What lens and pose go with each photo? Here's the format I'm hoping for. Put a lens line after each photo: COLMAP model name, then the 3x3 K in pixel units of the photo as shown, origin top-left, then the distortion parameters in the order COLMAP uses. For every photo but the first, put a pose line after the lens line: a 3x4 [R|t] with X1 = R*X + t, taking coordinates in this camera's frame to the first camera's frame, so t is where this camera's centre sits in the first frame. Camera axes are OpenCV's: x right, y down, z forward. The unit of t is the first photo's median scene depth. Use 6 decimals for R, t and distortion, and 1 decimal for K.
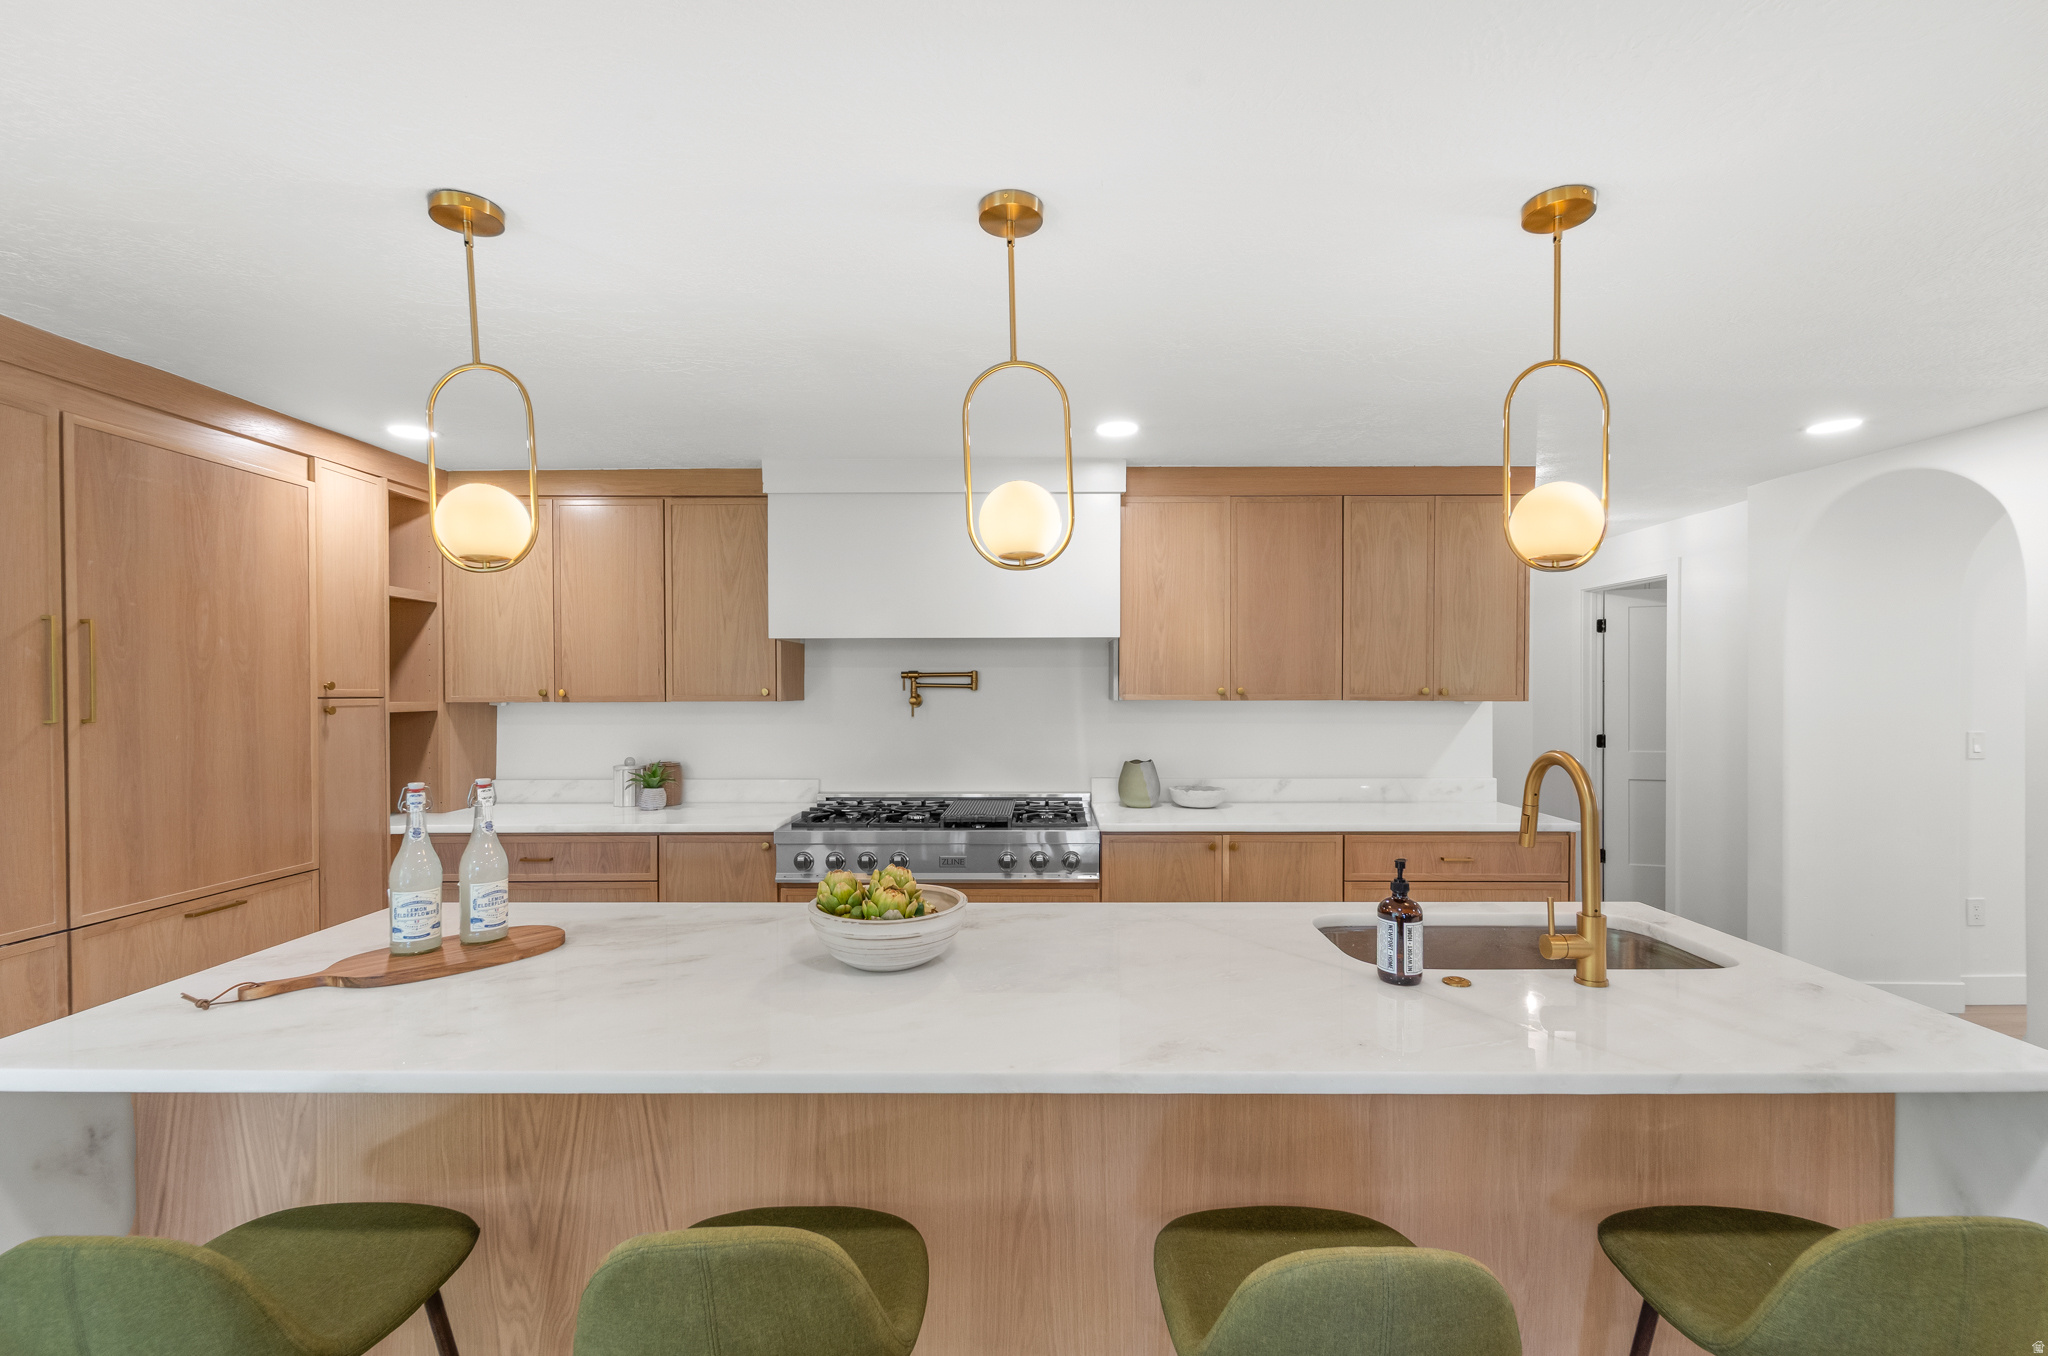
lens RADIAL K [[868.0, 0, 1041.0], [0, 868.0, 698.4], [0, 0, 1]] dist [0.002515, -0.000191]
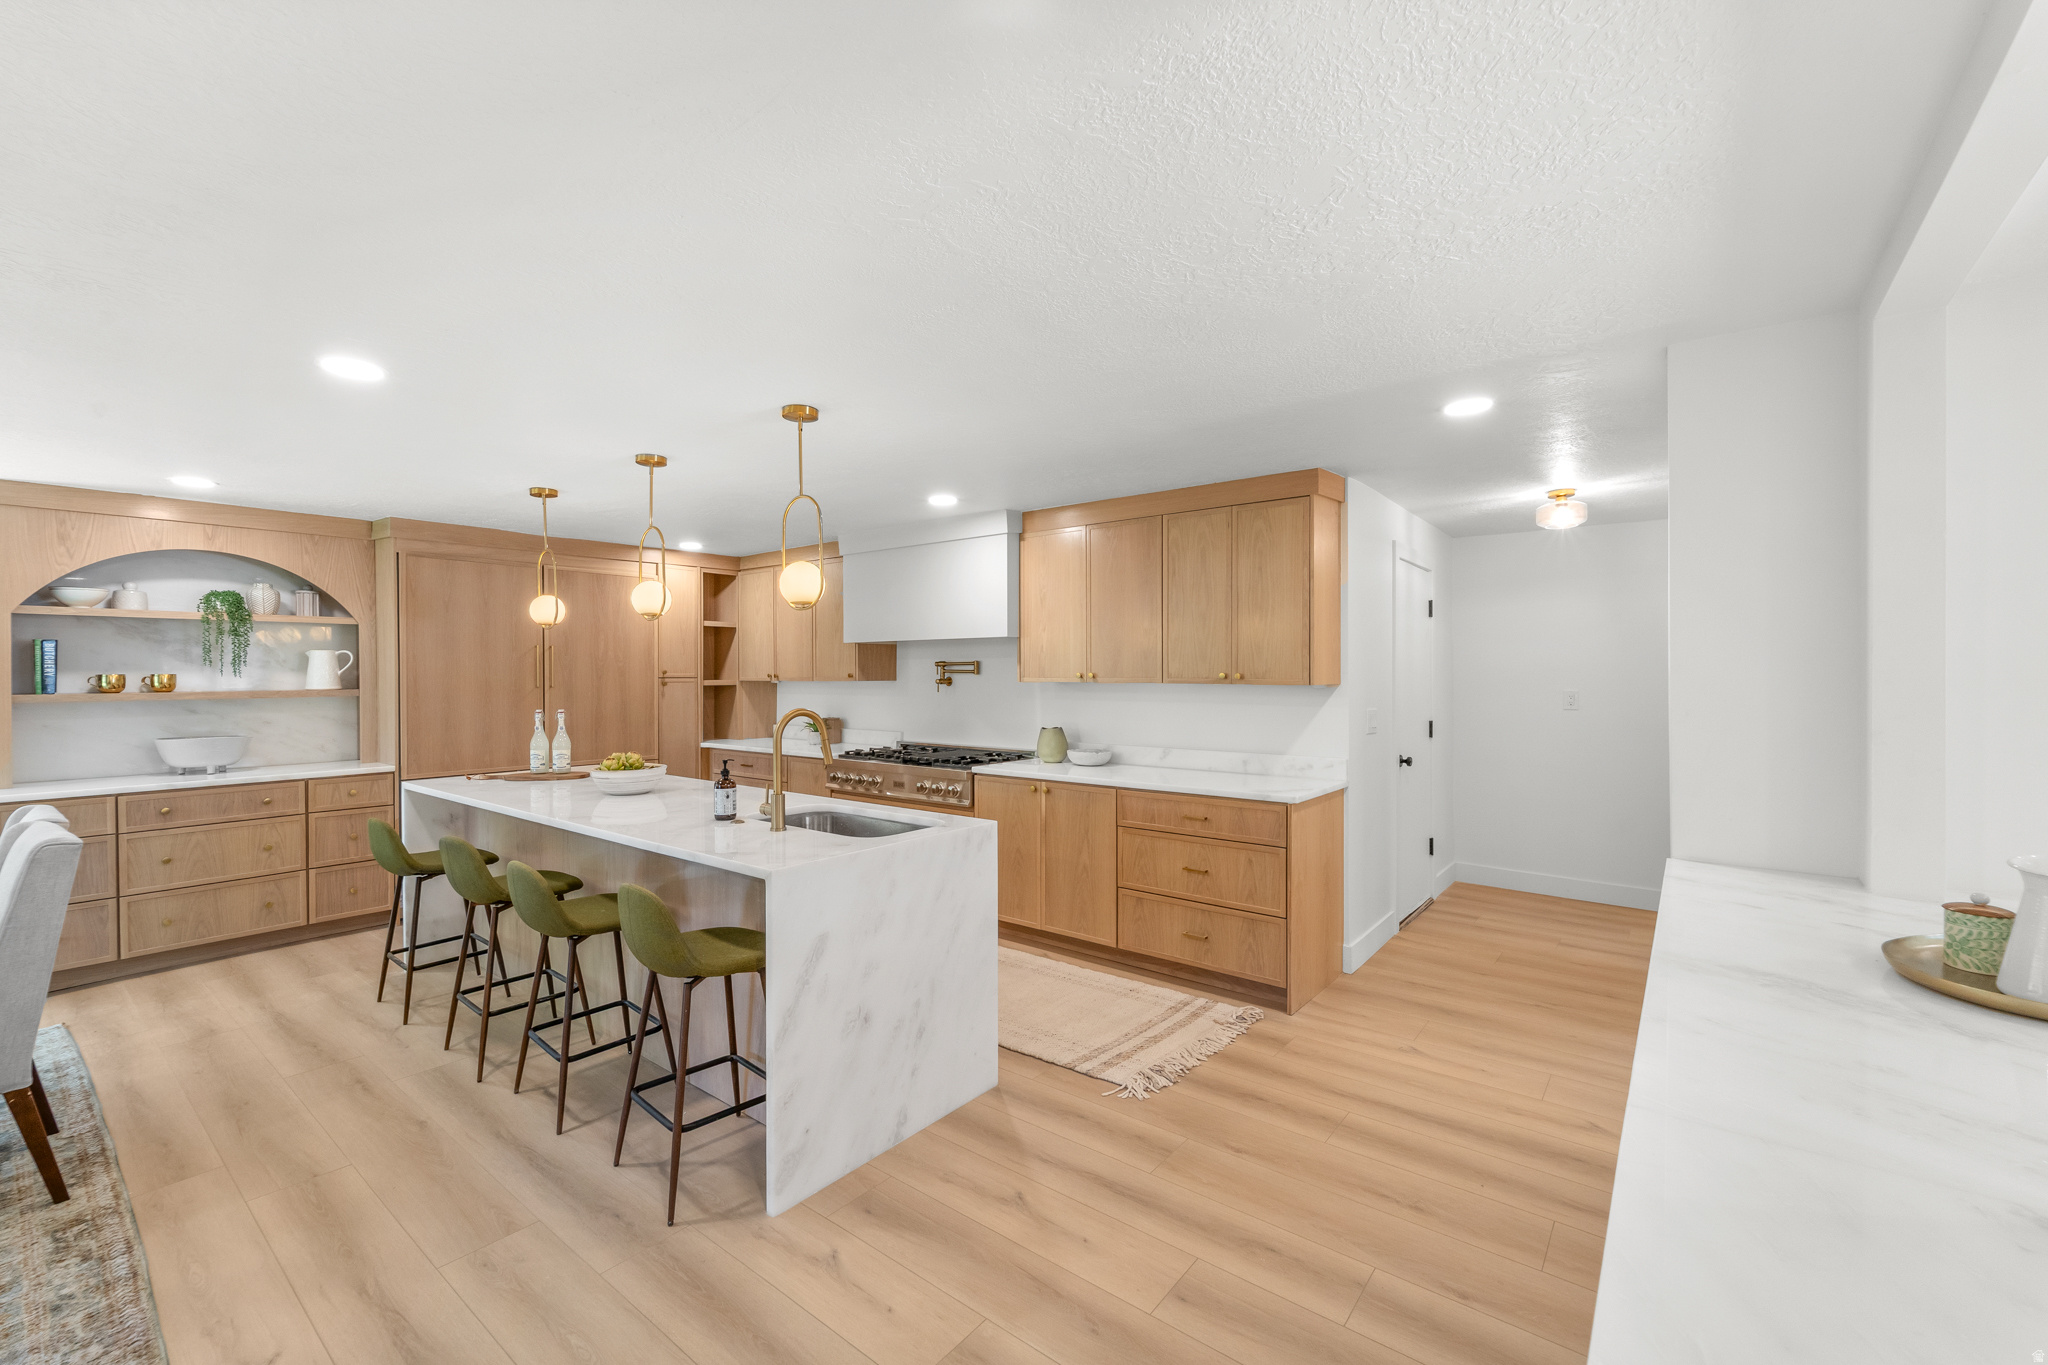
lens RADIAL K [[852.1, 0, 1028.2], [0, 852.1, 674.5], [0, 0, 1]] dist [0.002257, -0.003377]
pose [[0.789131, 0.000964, -0.614224, 0.929042], [-0.006847, 0.999950, -0.007228, 0.000094], [0.614186, 0.009909, 0.789099, -0.055071]]
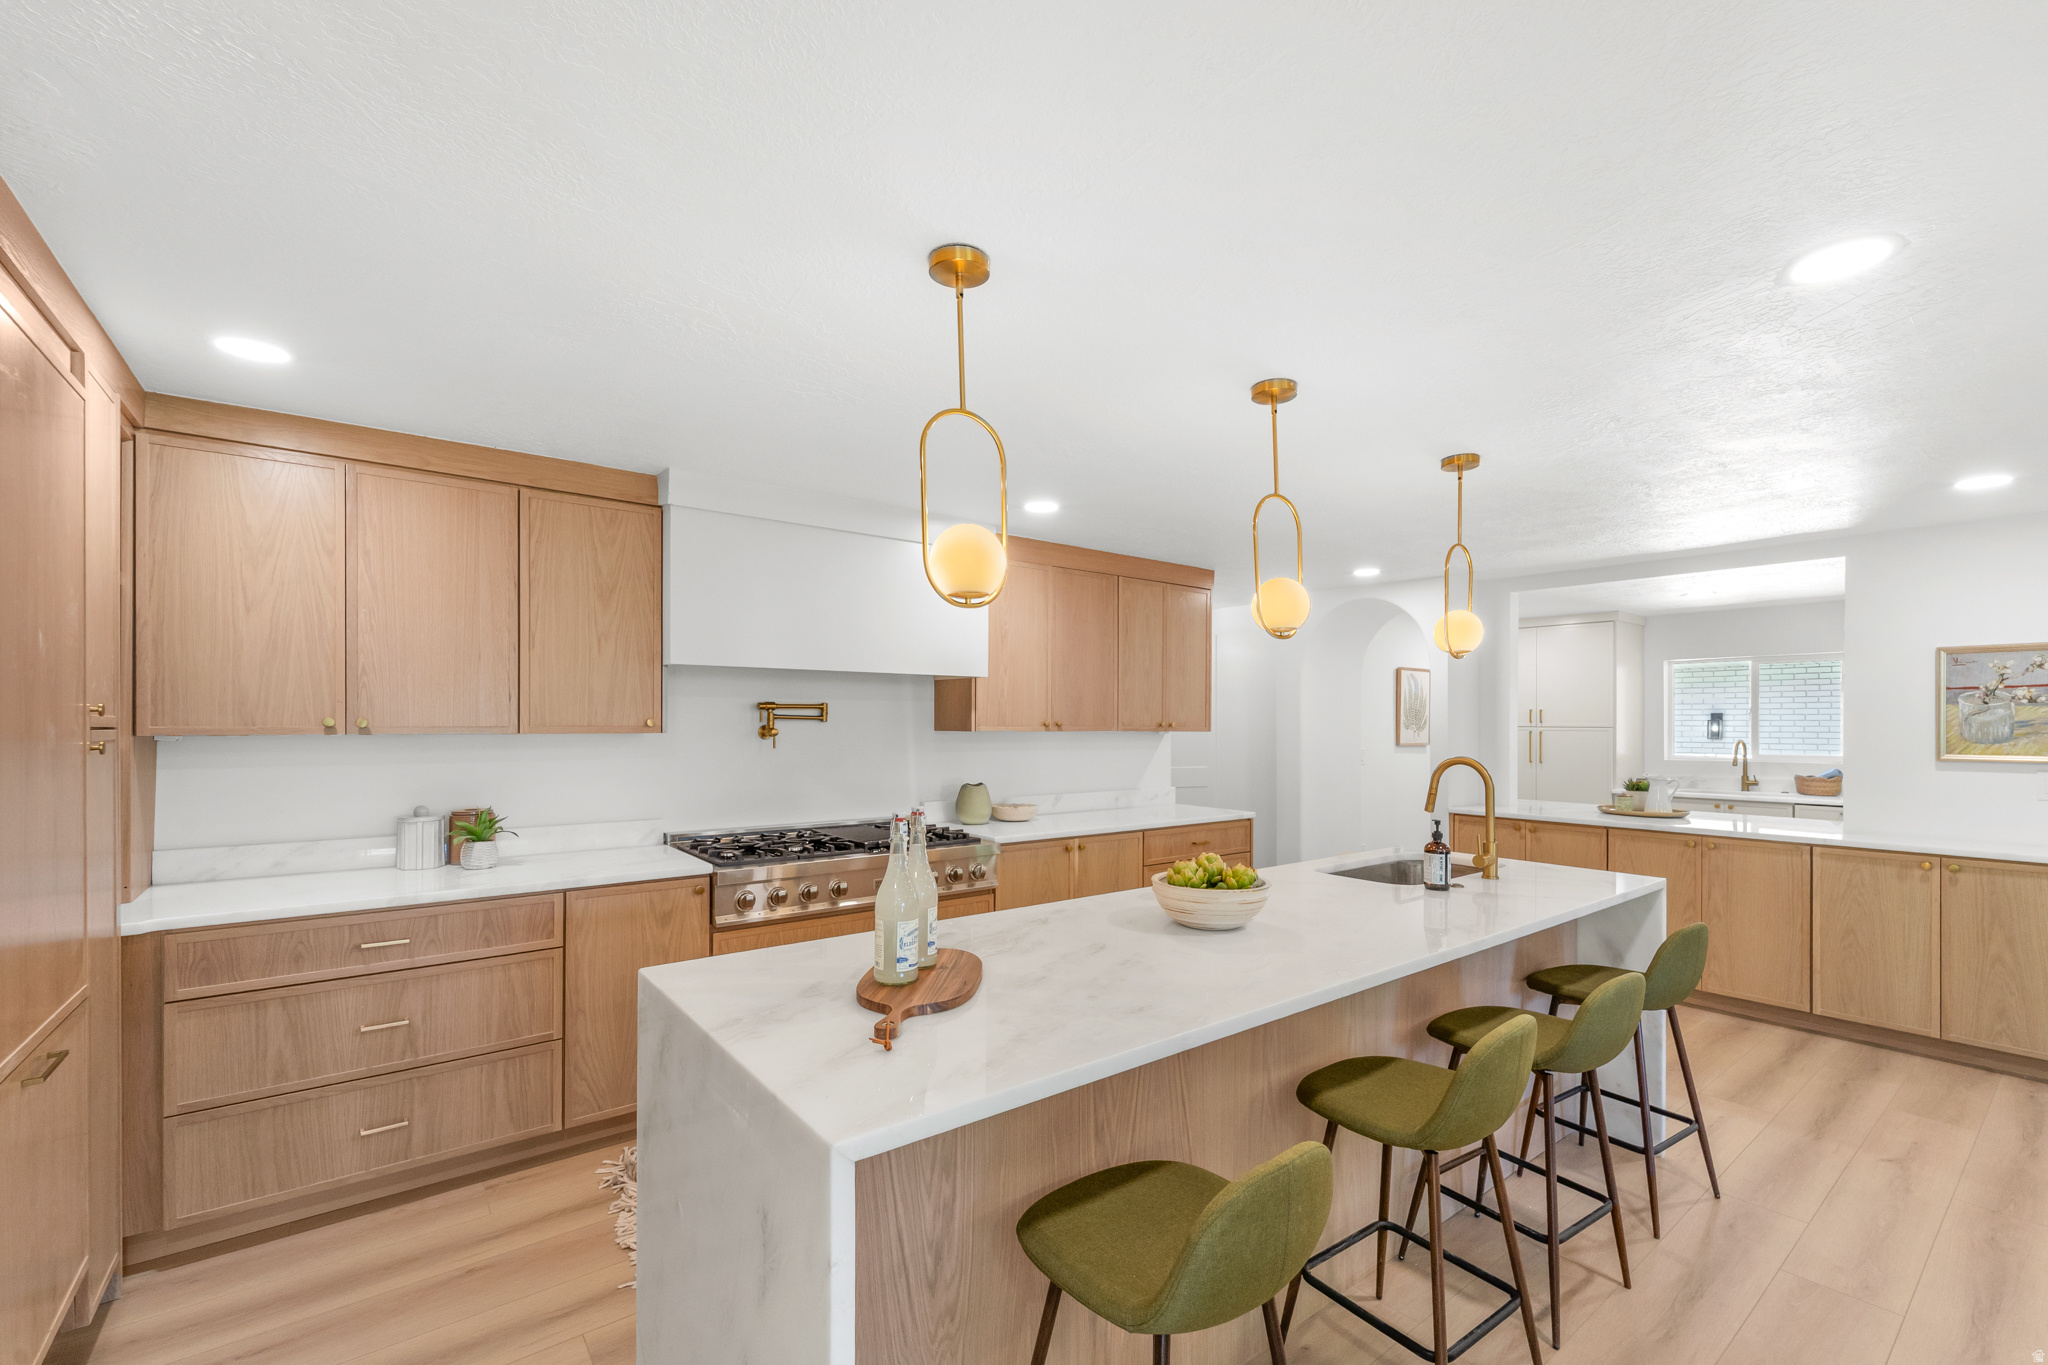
lens RADIAL K [[852.1, 0, 1026.2], [0, 852.1, 722.3], [0, 0, 1]] dist [0.002257, -0.003377]
pose [[0.789166, 0.005302, 0.614157, -0.555622], [0.002551, 0.999926, -0.011909, 0.003698], [-0.614175, 0.010965, 0.789094, 0.064907]]
